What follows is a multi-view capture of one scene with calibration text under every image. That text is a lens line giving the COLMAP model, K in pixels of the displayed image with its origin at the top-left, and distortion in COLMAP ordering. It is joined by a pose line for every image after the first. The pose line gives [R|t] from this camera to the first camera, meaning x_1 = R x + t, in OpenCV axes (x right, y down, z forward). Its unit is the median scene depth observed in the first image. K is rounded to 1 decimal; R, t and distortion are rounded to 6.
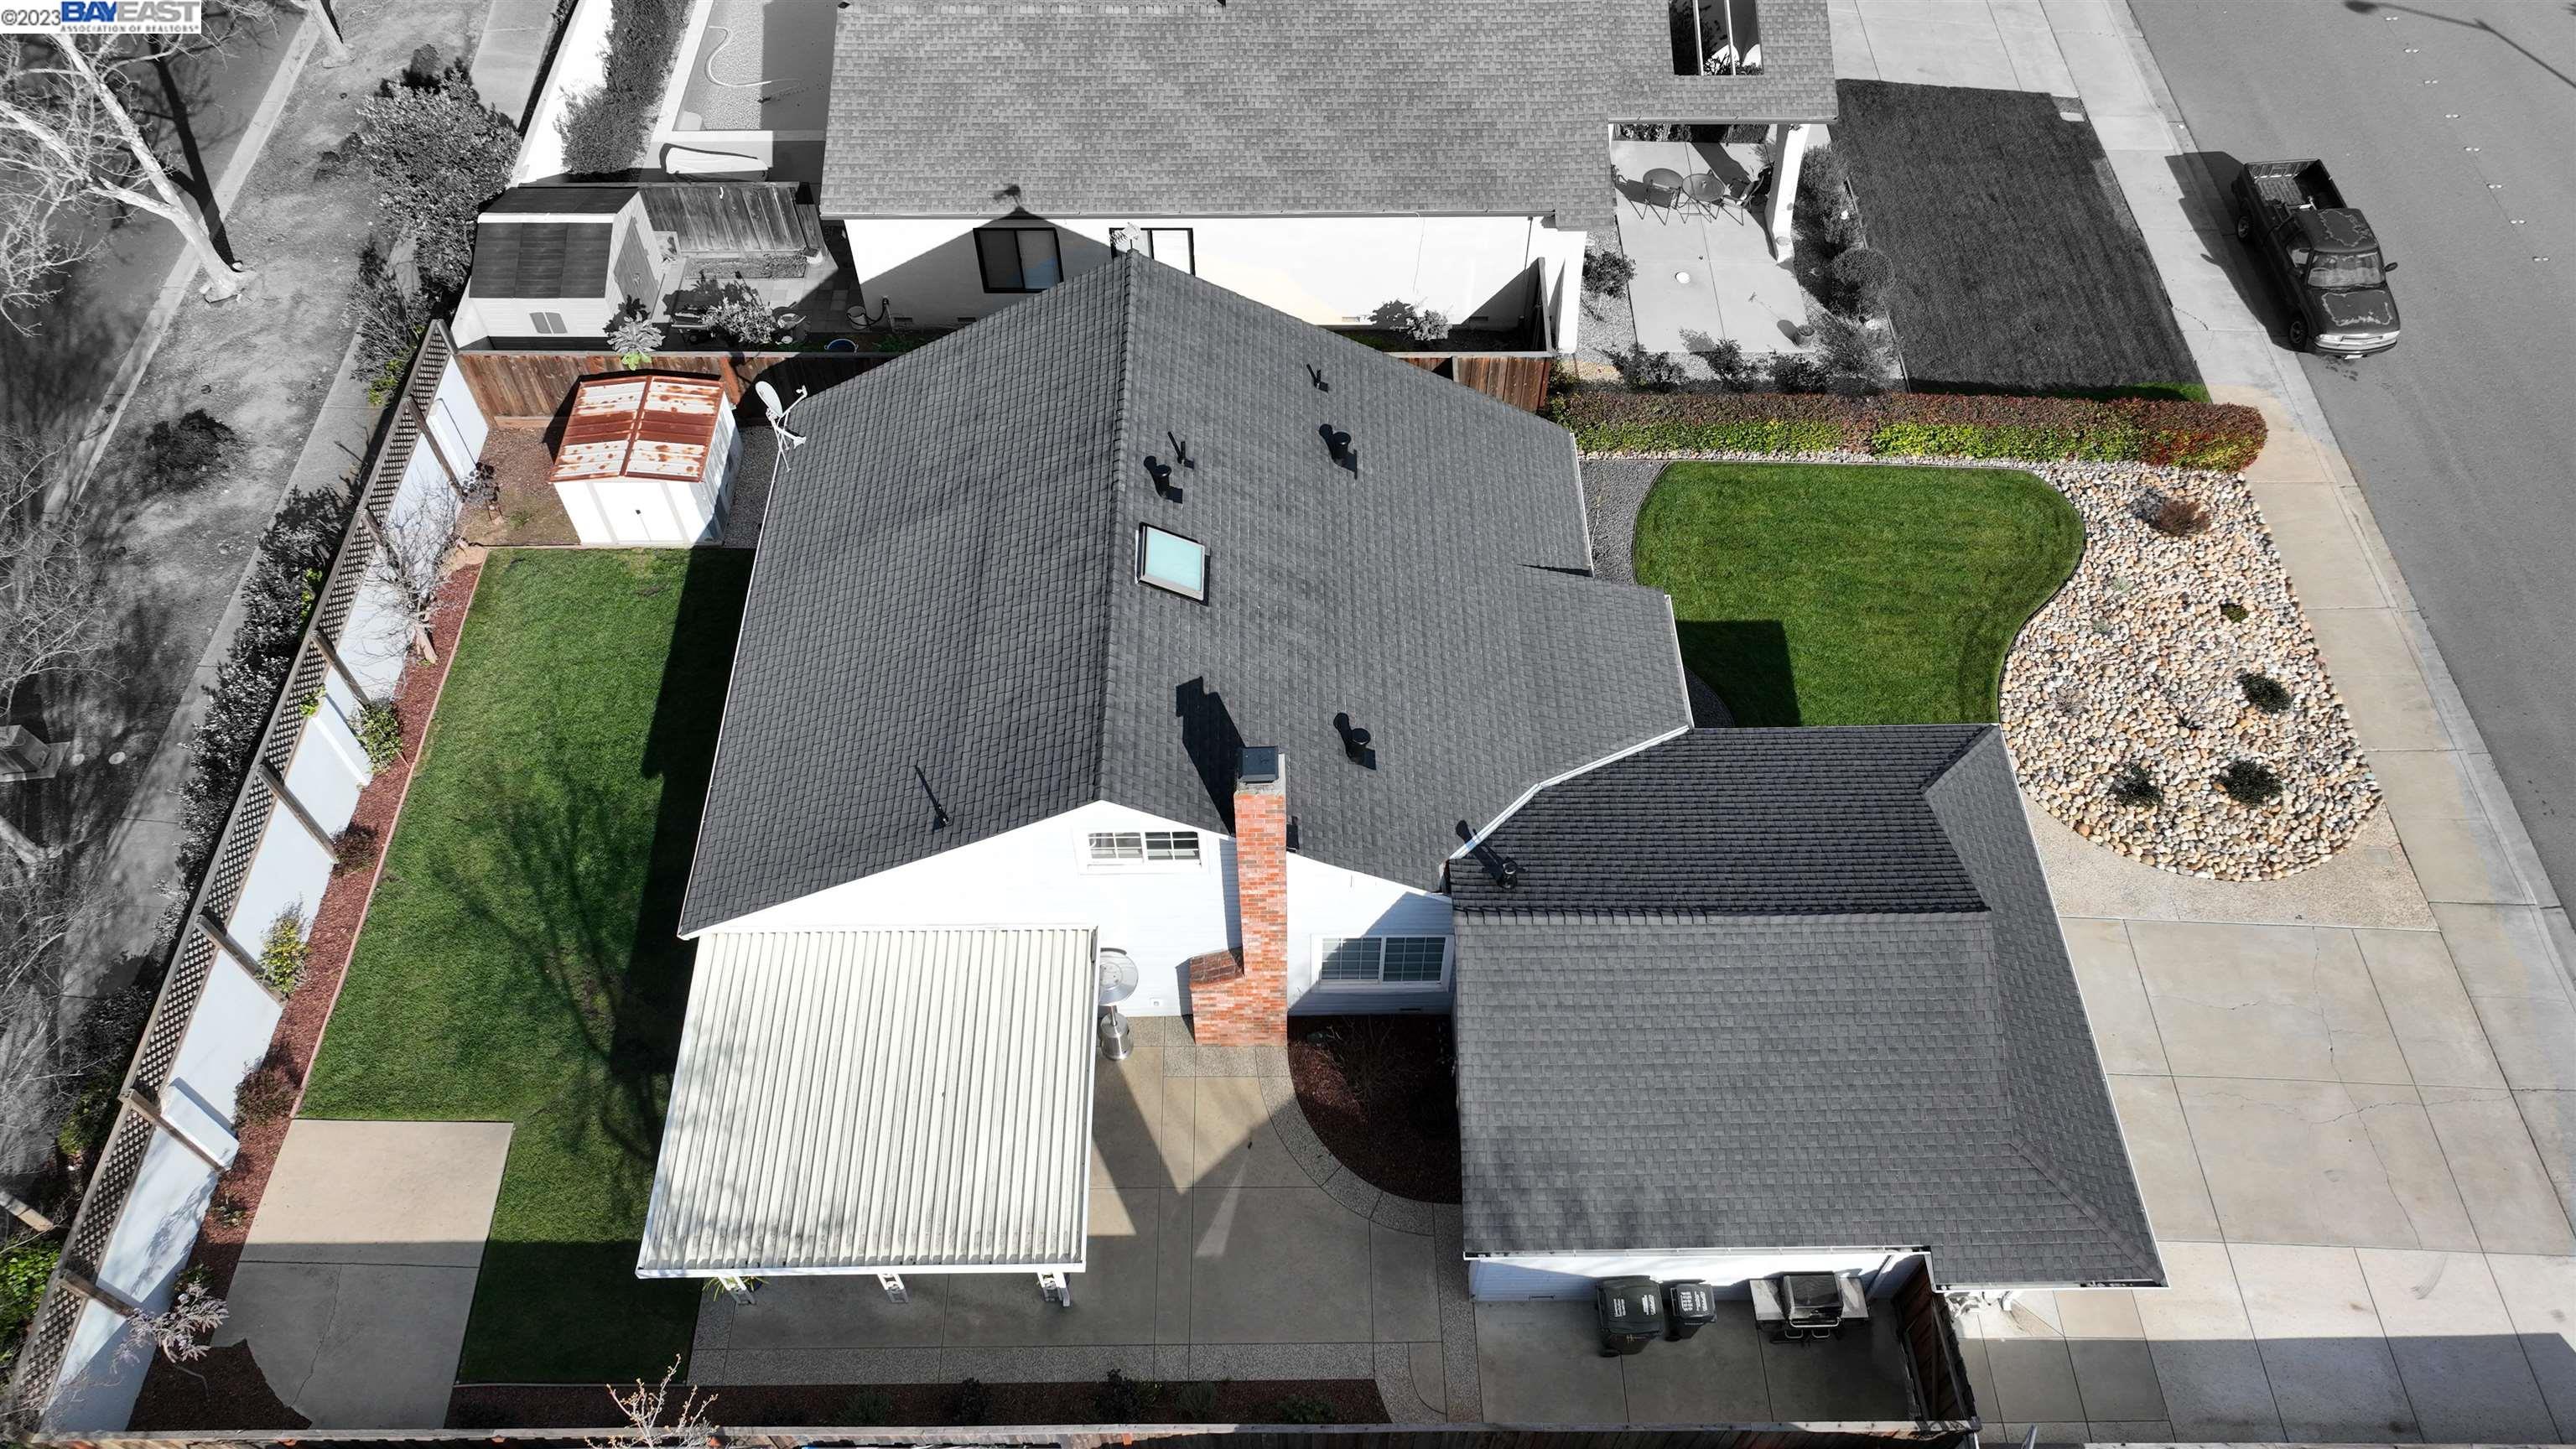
lens RADIAL K [[1833.1, 0, 1288.0], [0, 1833.1, 724.5], [0, 0, 1]] dist [0.003719, 0.021472]
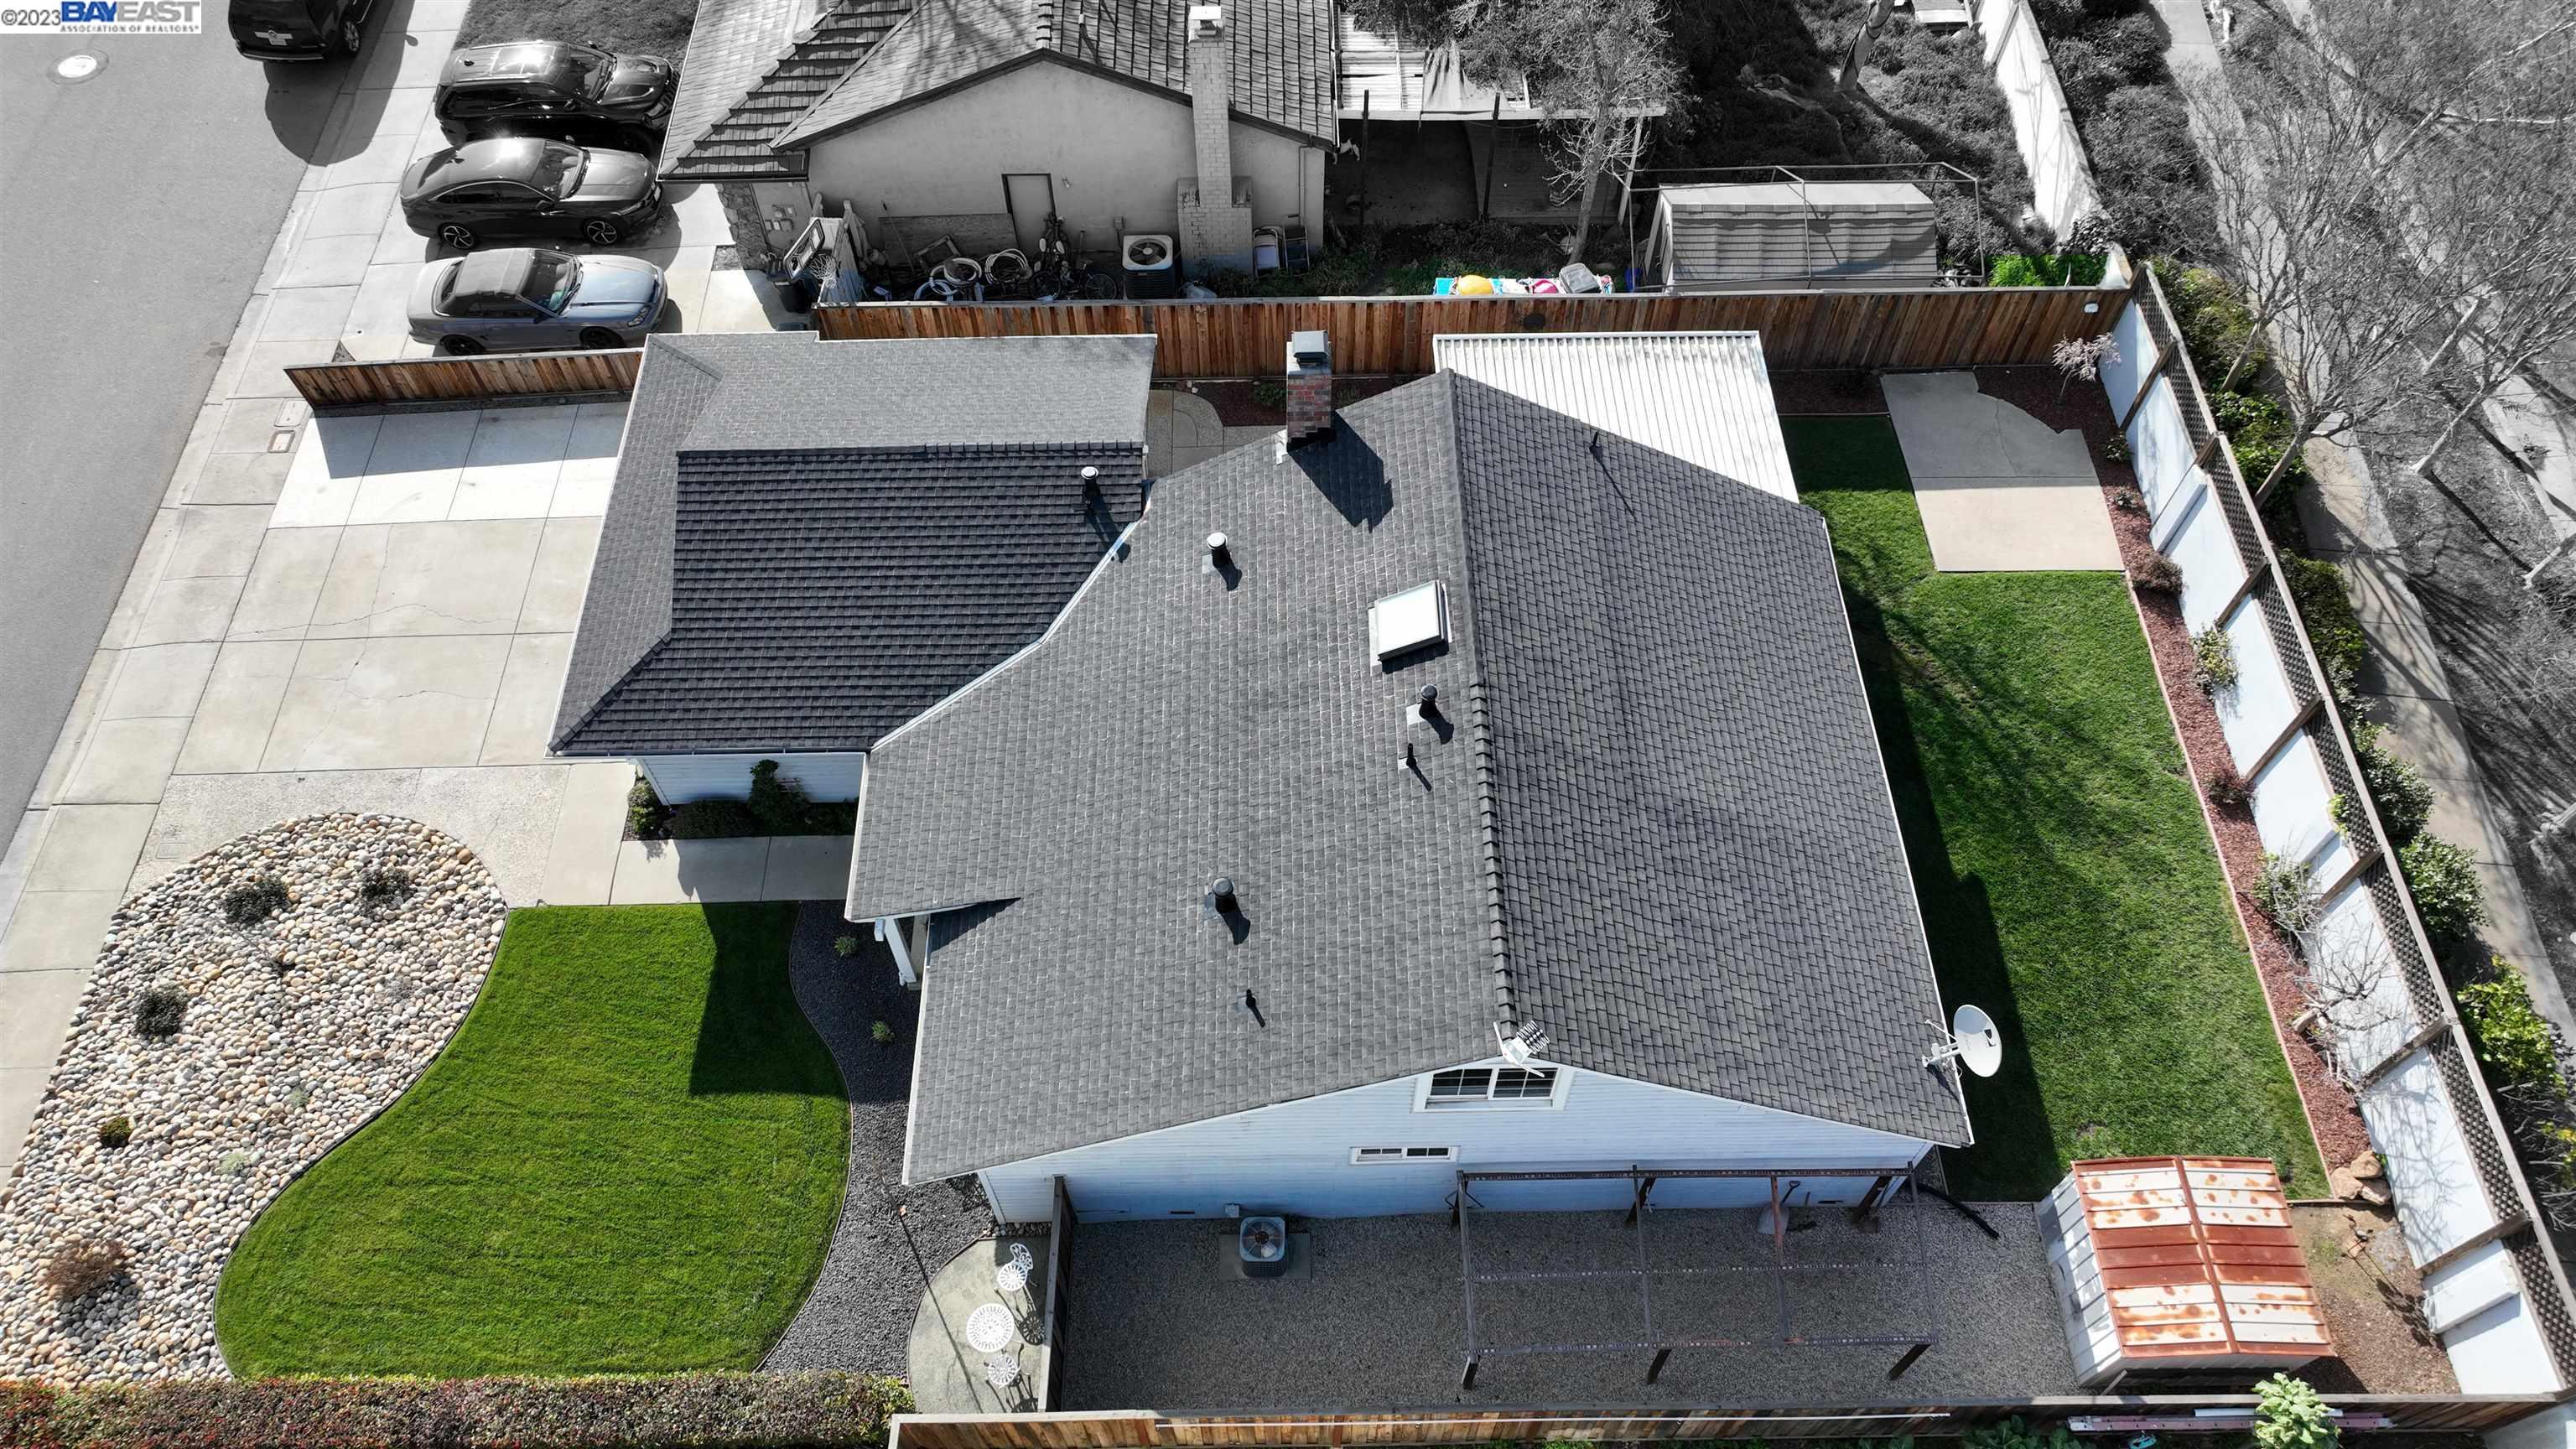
lens RADIAL K [[1833.1, 0, 1288.0], [0, 1833.1, 724.5], [0, 0, 1]] dist [0.003719, 0.021472]
pose [[-0.999970, 0.006957, -0.003372, 0.003502], [-0.005588, -0.349043, 0.937090, -0.839288], [0.005342, 0.937081, 0.349072, 0.613060]]
